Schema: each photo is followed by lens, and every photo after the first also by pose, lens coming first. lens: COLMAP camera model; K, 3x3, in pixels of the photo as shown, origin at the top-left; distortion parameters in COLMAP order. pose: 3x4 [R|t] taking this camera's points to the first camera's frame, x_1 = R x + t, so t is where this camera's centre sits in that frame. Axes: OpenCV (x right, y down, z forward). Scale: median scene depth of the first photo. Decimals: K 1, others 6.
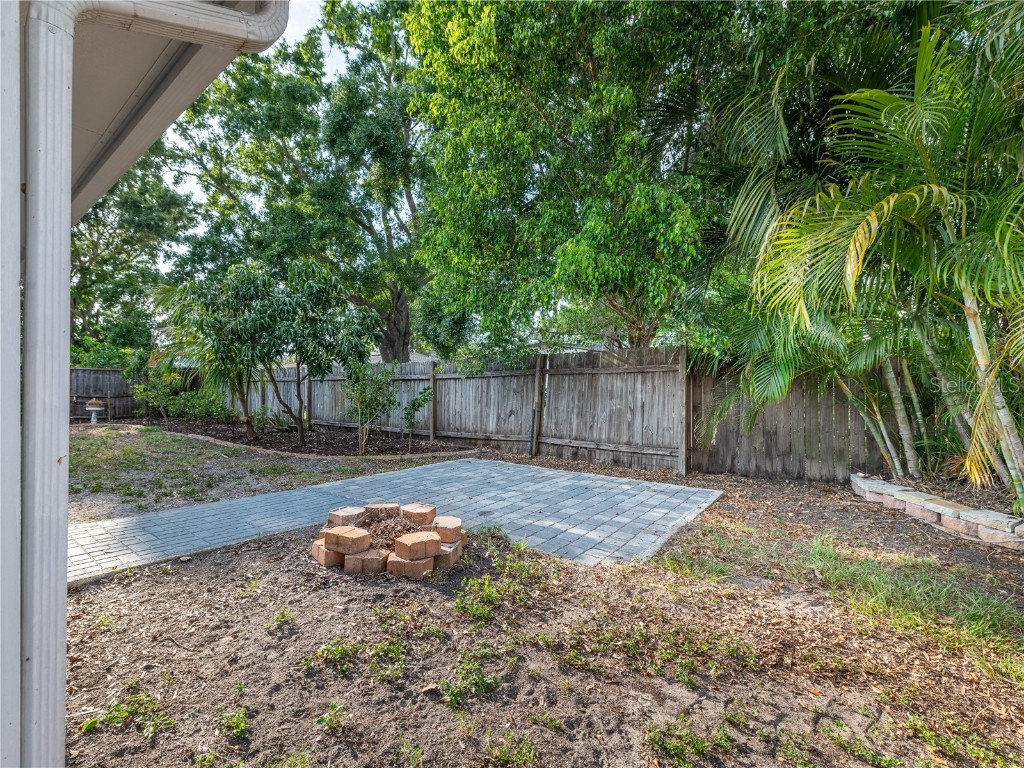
lens RADIAL K [[408.3, 0, 511.0], [0, 408.3, 386.1], [0, 0, 1]] dist [0.011162, 0.000022]
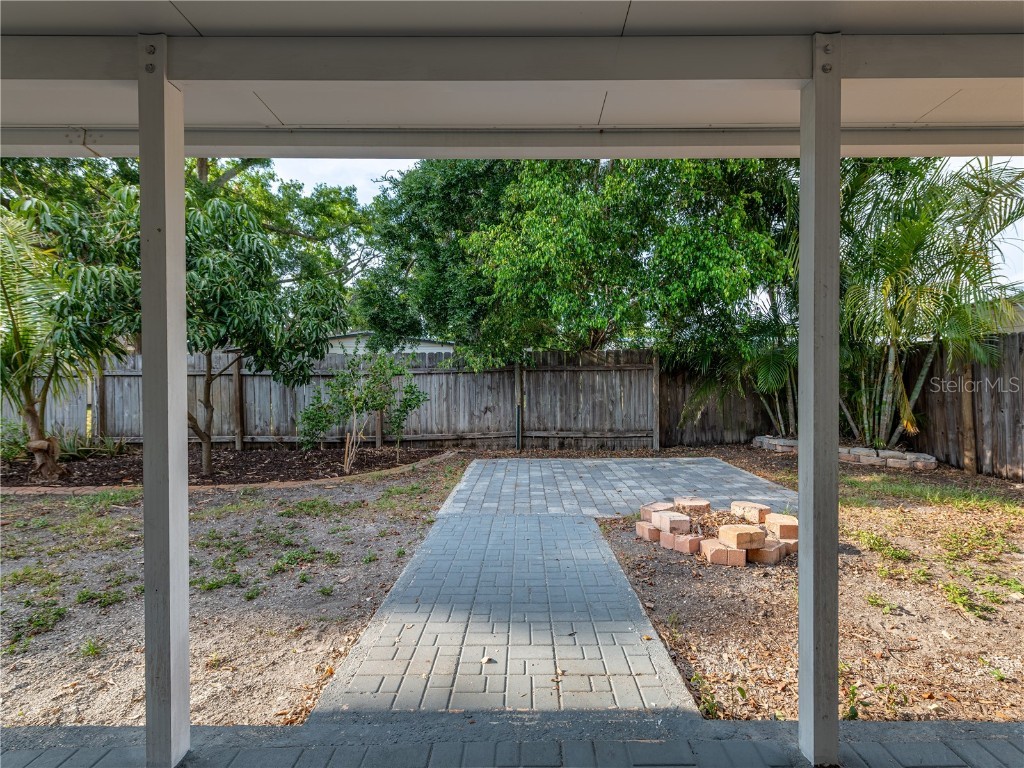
lens RADIAL K [[408.3, 0, 514.1], [0, 408.3, 383.5], [0, 0, 1]] dist [0.011162, 0.000022]
pose [[0.814795, -0.014918, 0.579557, -0.585658], [0.006280, 0.999837, 0.016907, -0.015985], [-0.579715, -0.010136, 0.814756, 0.179530]]
